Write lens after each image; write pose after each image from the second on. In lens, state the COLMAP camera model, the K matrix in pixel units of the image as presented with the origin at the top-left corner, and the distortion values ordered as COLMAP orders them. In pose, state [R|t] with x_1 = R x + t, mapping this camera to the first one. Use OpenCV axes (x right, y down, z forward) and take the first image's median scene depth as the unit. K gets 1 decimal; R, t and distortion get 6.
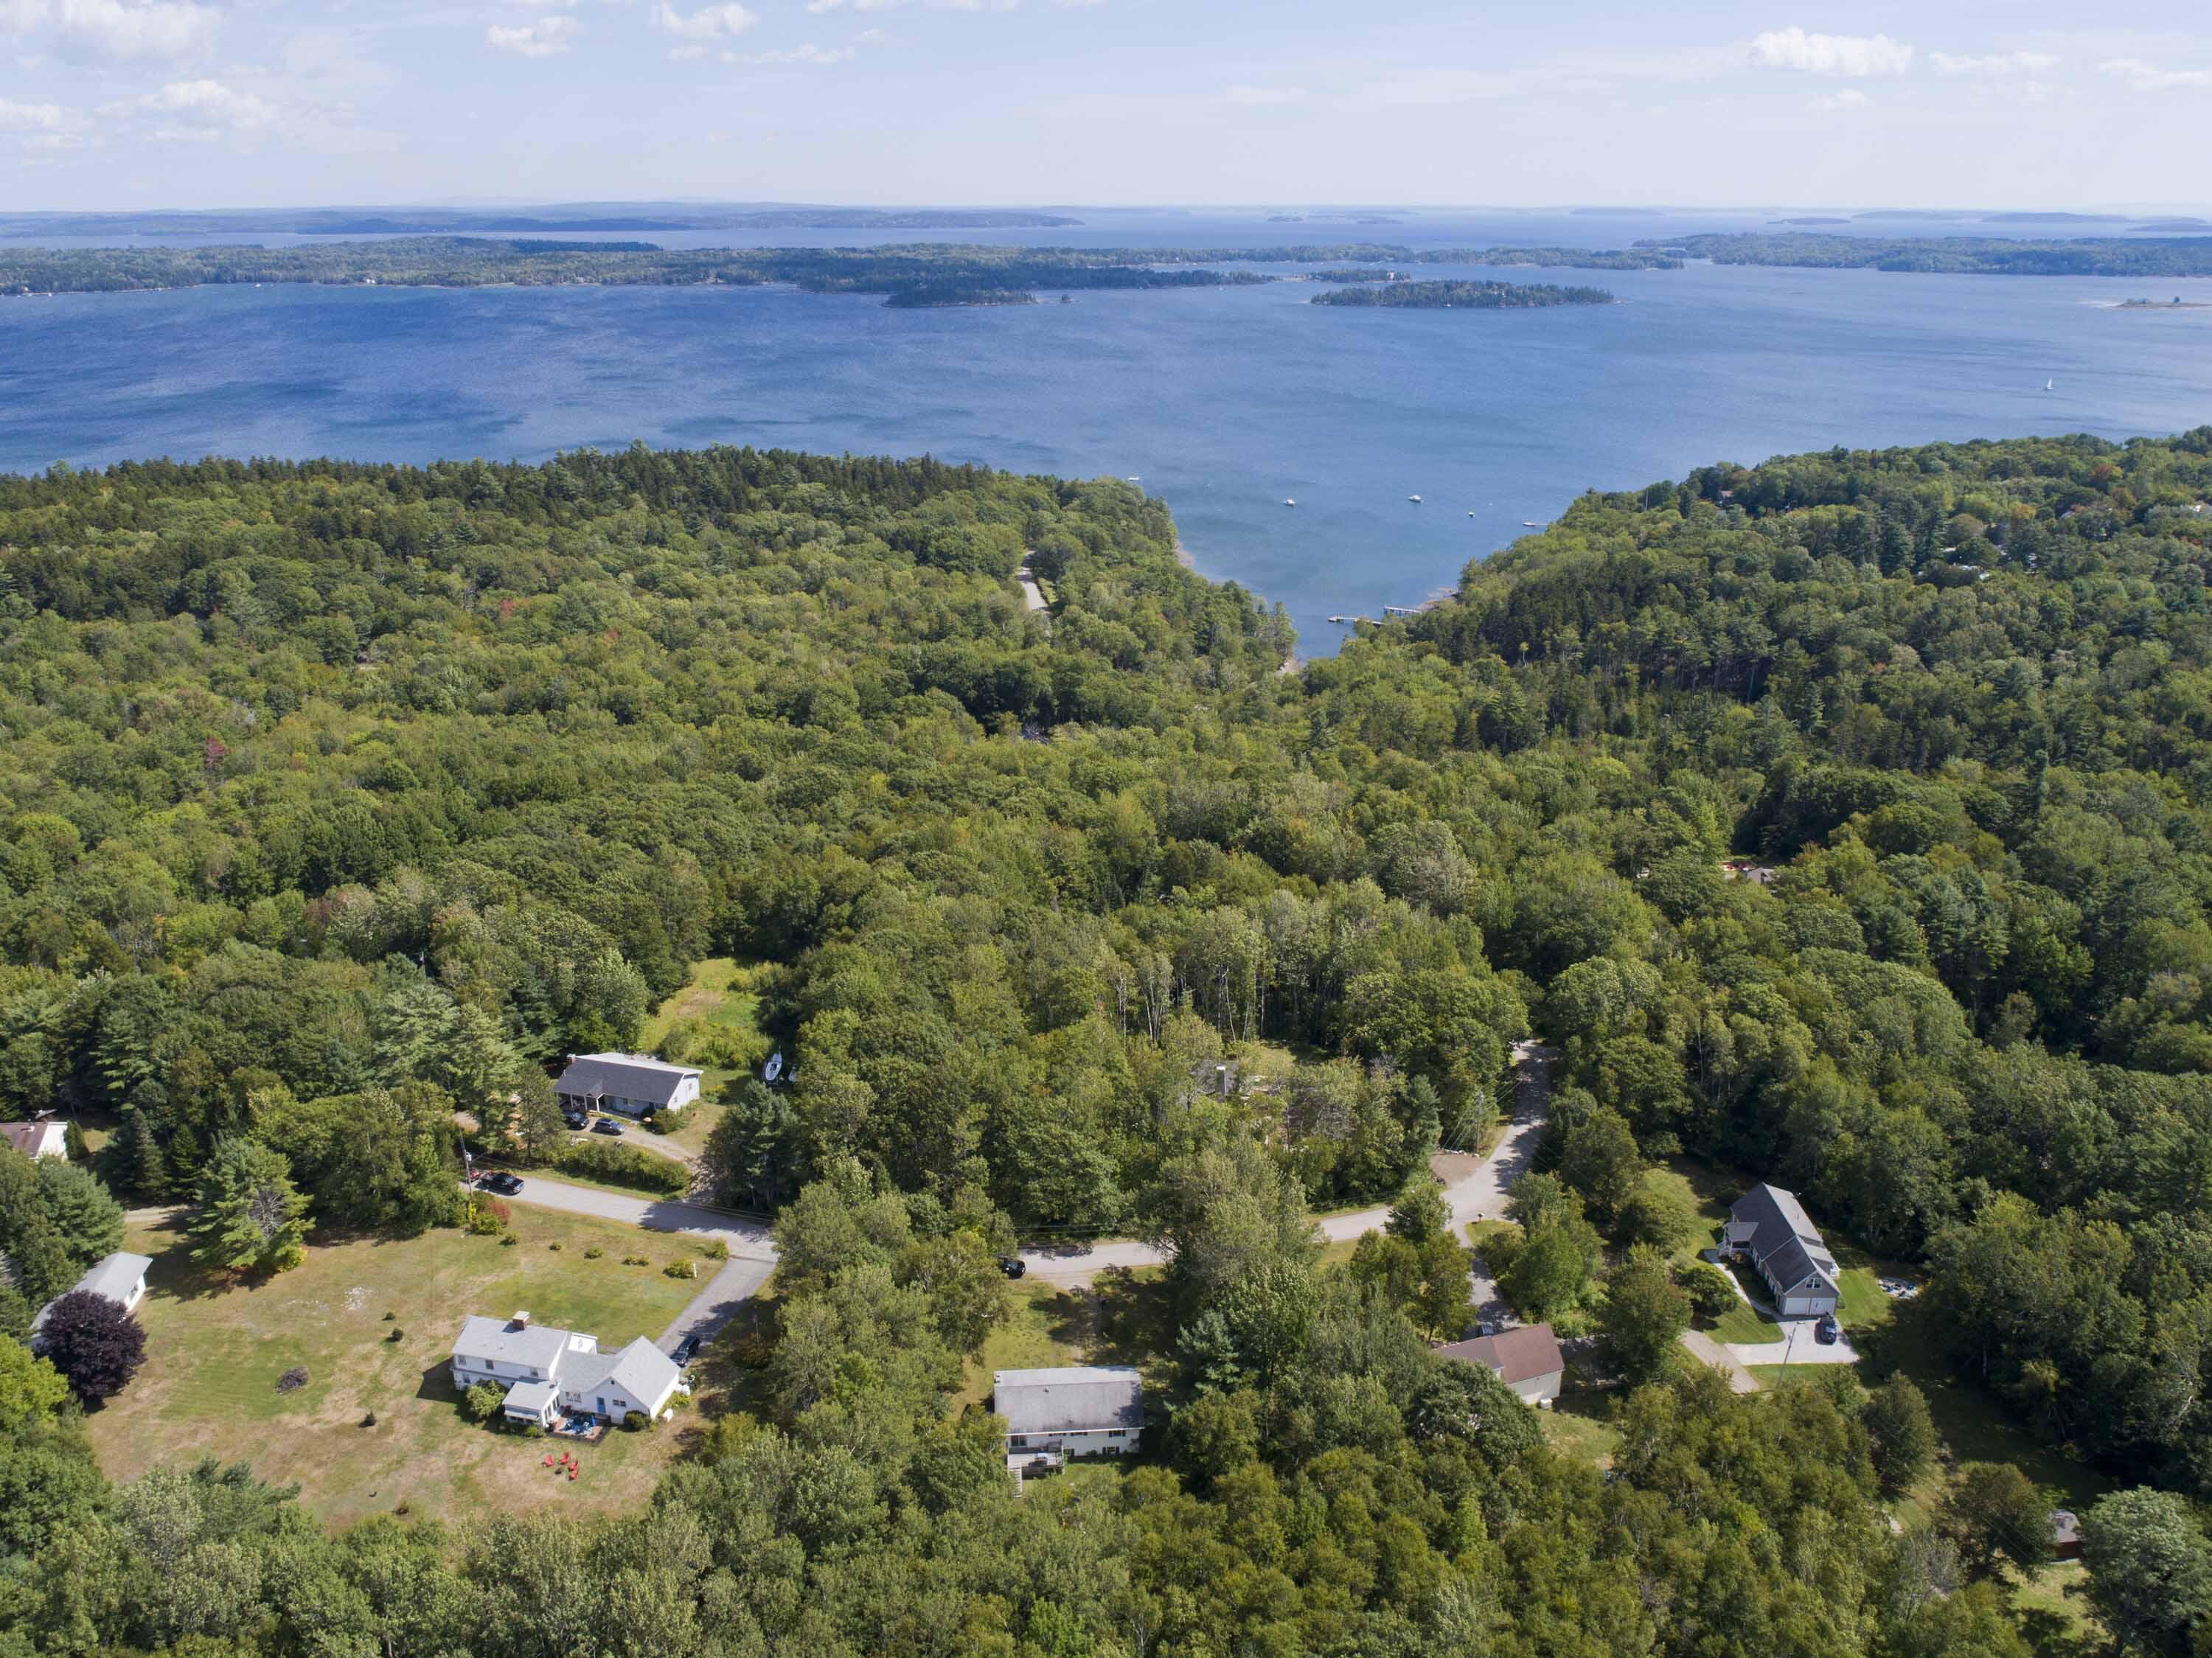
lens RADIAL K [[1714.8, 0, 1106.0], [0, 1714.8, 829.0], [0, 0, 1]] dist [-0.022468, 0.011505]
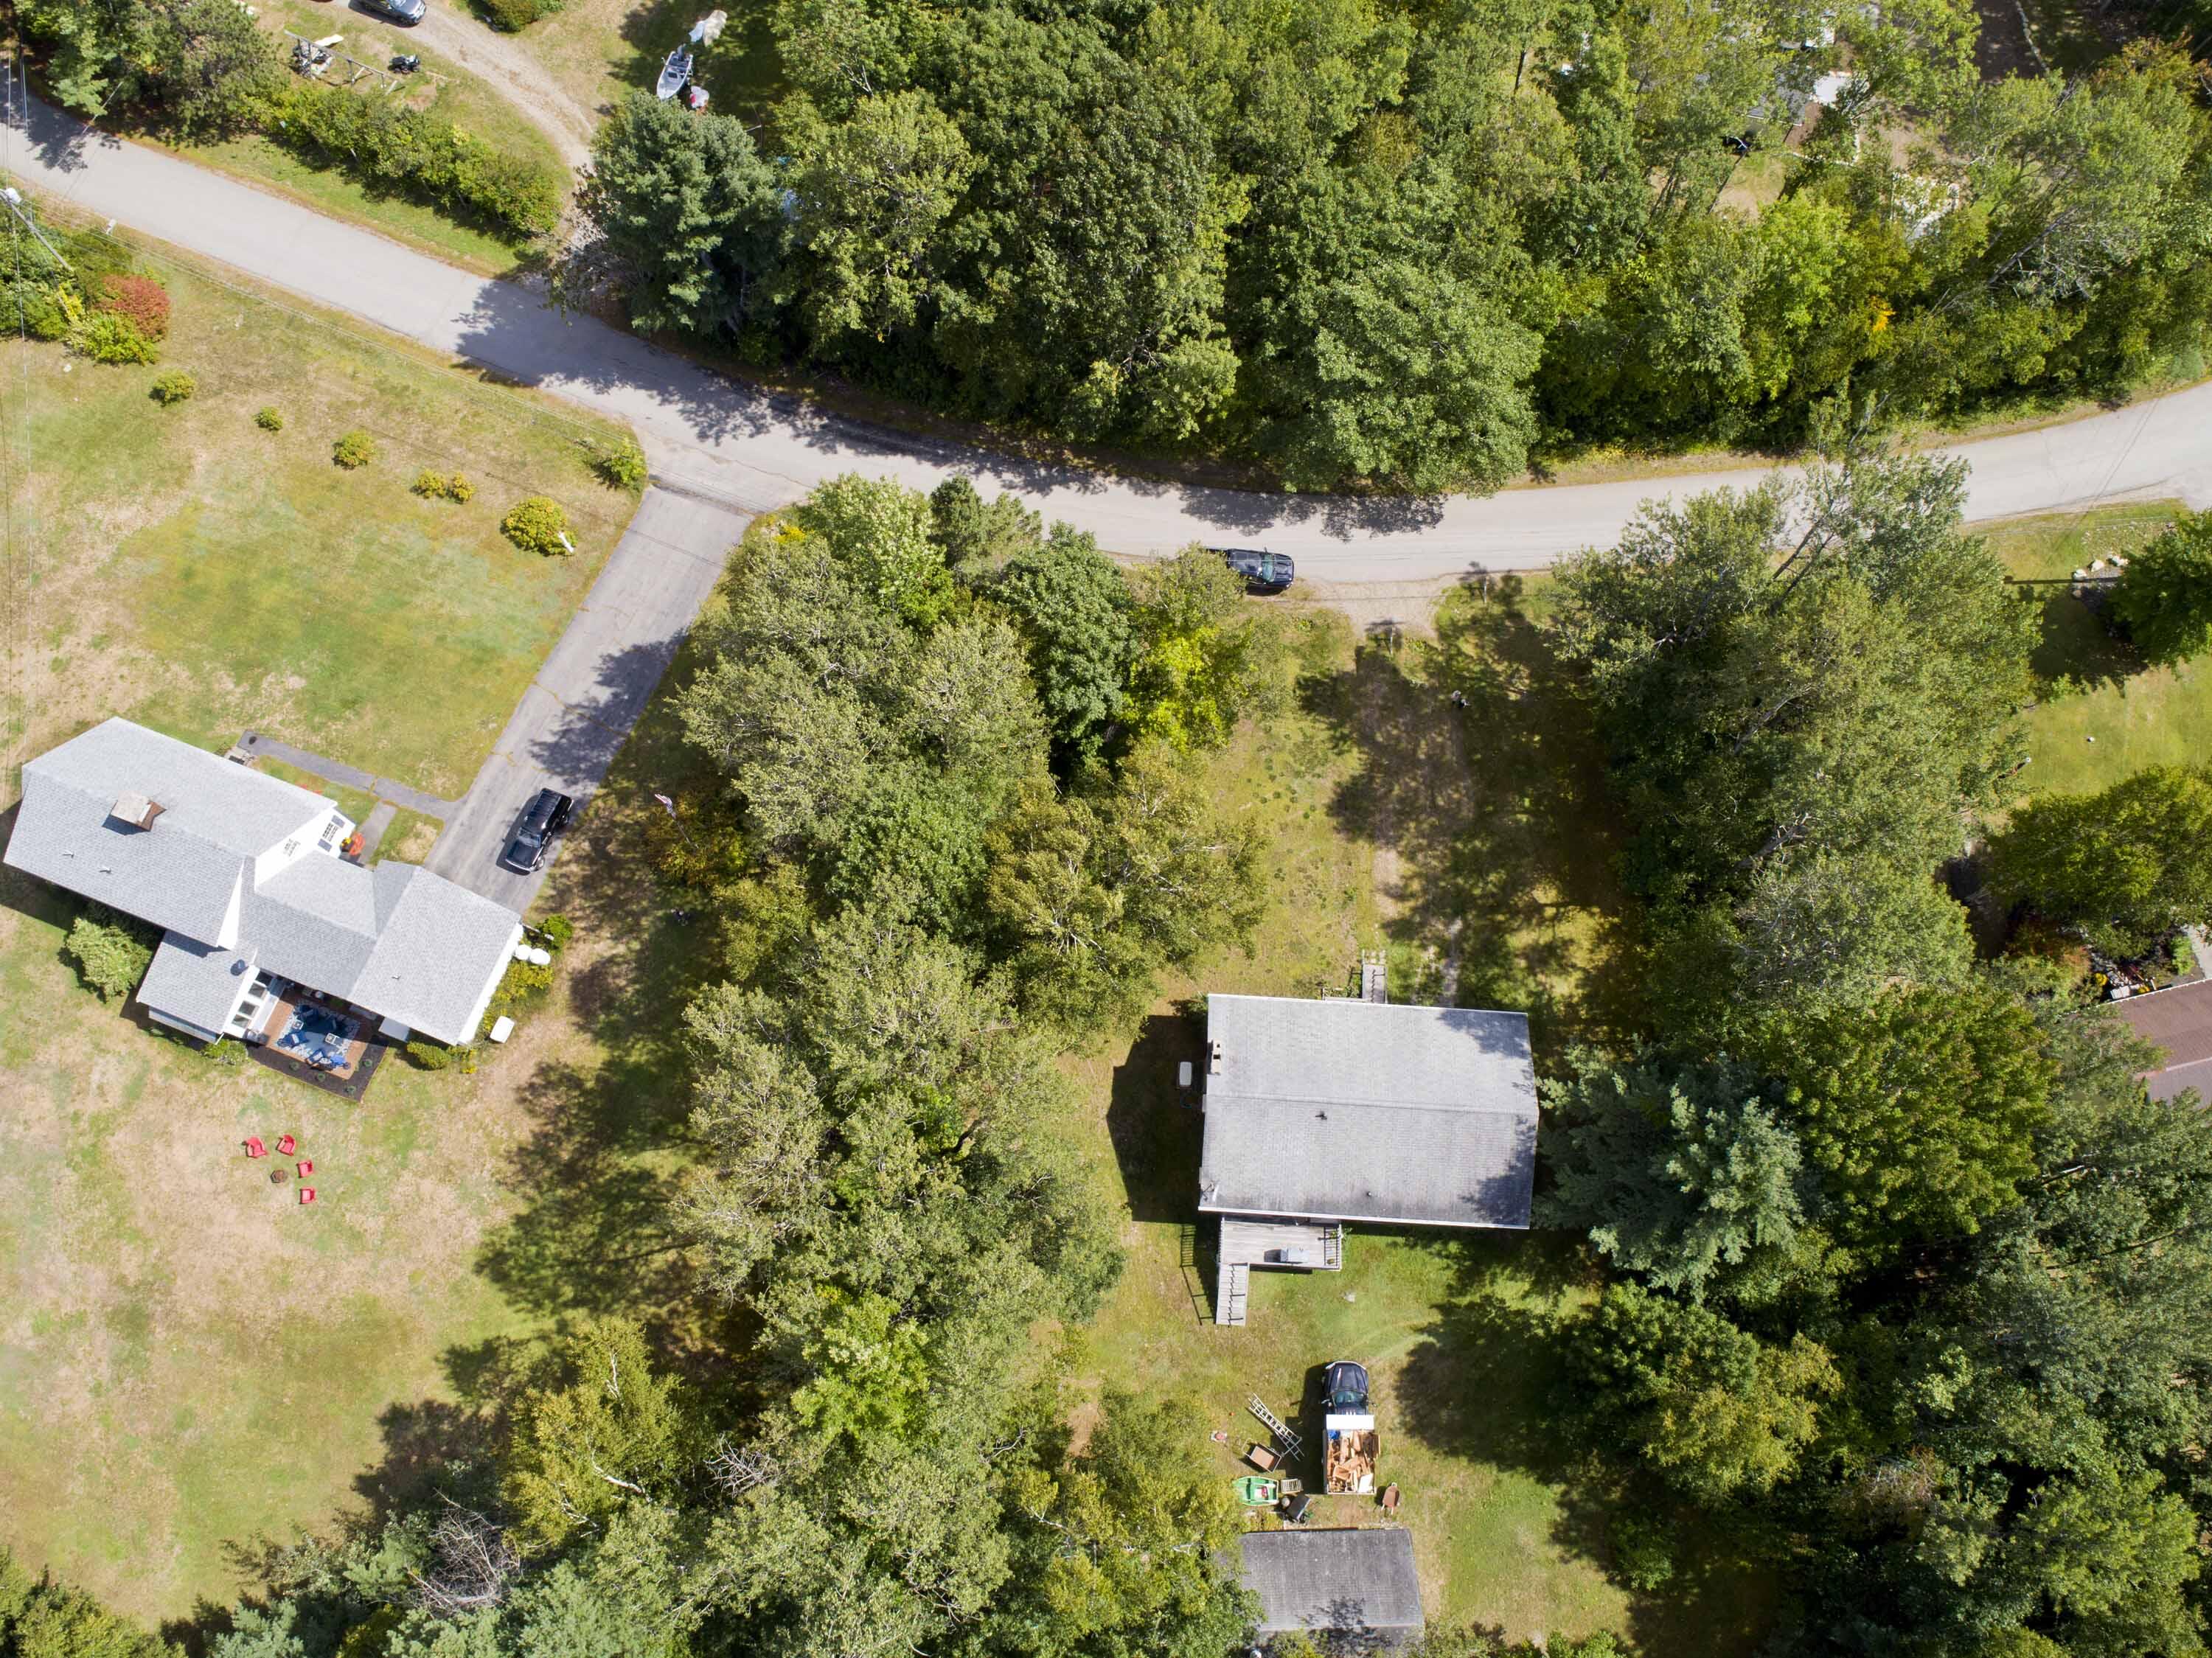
lens RADIAL K [[1673.7, 0, 1106.0], [0, 1673.7, 829.0], [0, 0, 1]] dist [-0.022296, 0.010199]
pose [[0.991461, 0.126241, -0.032678, -0.066141], [-0.052962, 0.618826, 0.783741, -0.042150], [0.119162, -0.775318, 0.620228, 0.601349]]
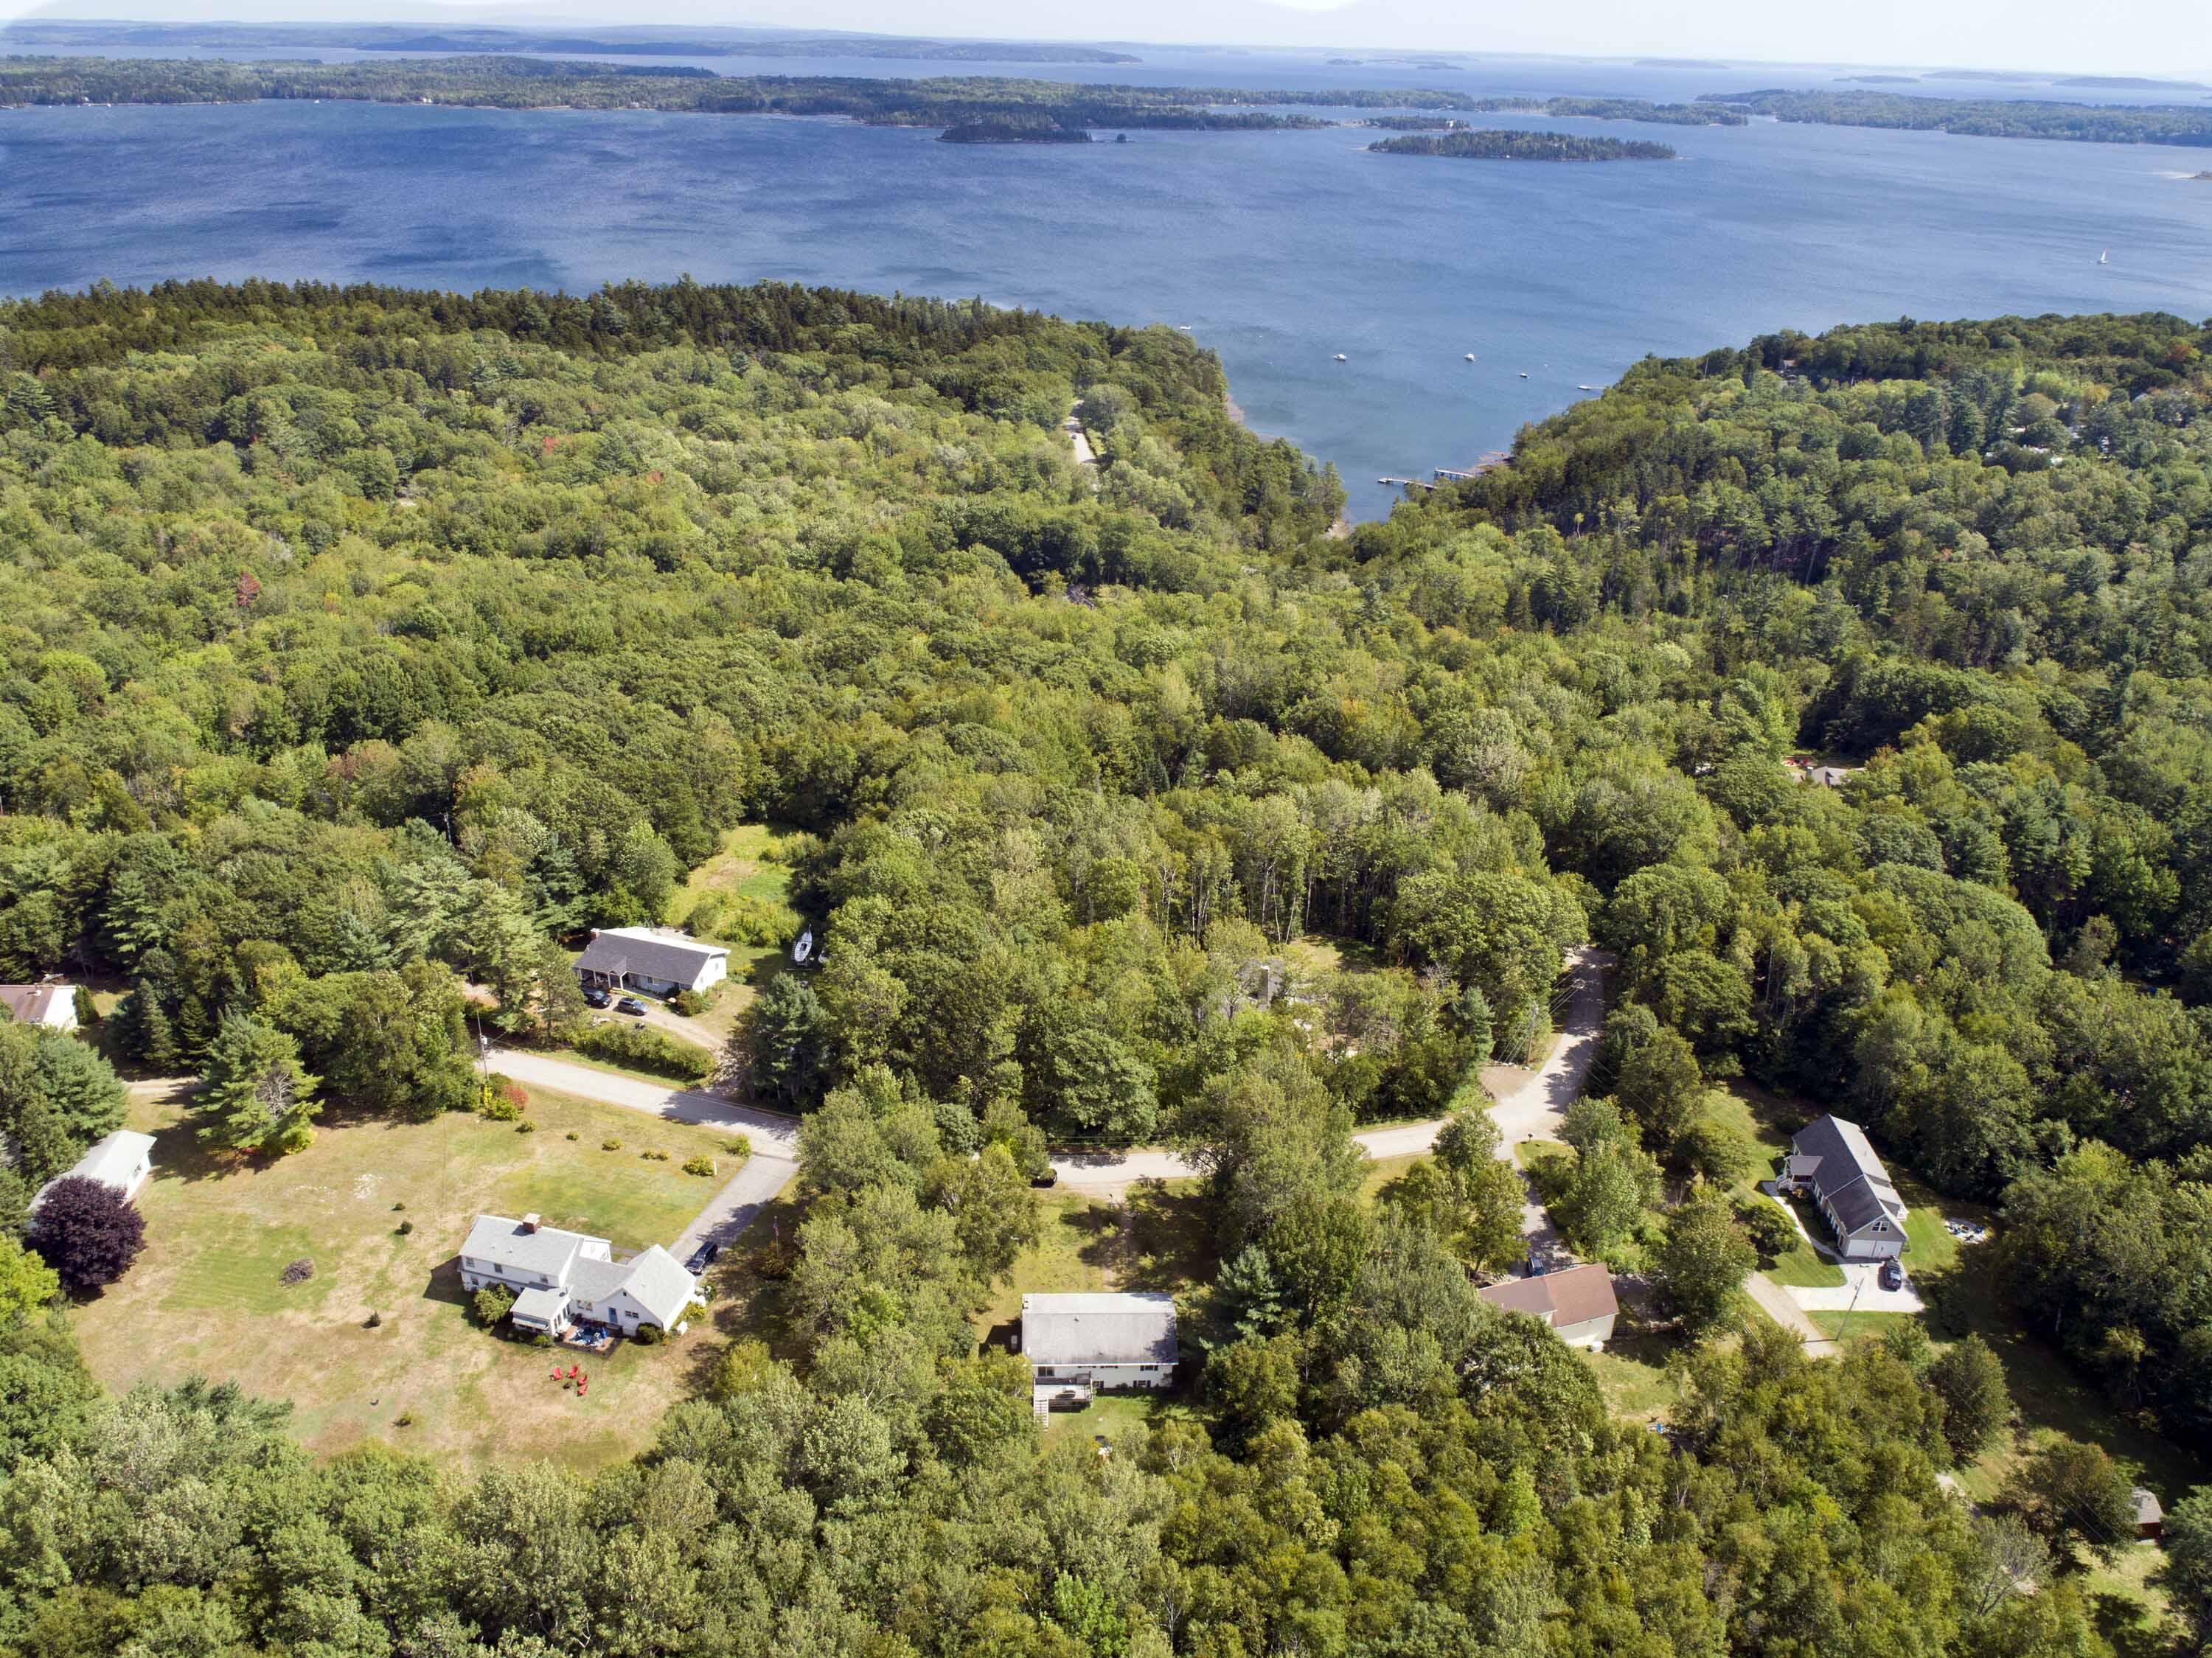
lens RADIAL K [[1673.7, 0, 1106.0], [0, 1673.7, 829.0], [0, 0, 1]] dist [-0.022296, 0.010199]
pose [[0.999167, 0.036415, -0.018419, -0.008665], [-0.034569, 0.995144, 0.092156, -0.023631], [0.021685, -0.091442, 0.995574, 0.074890]]
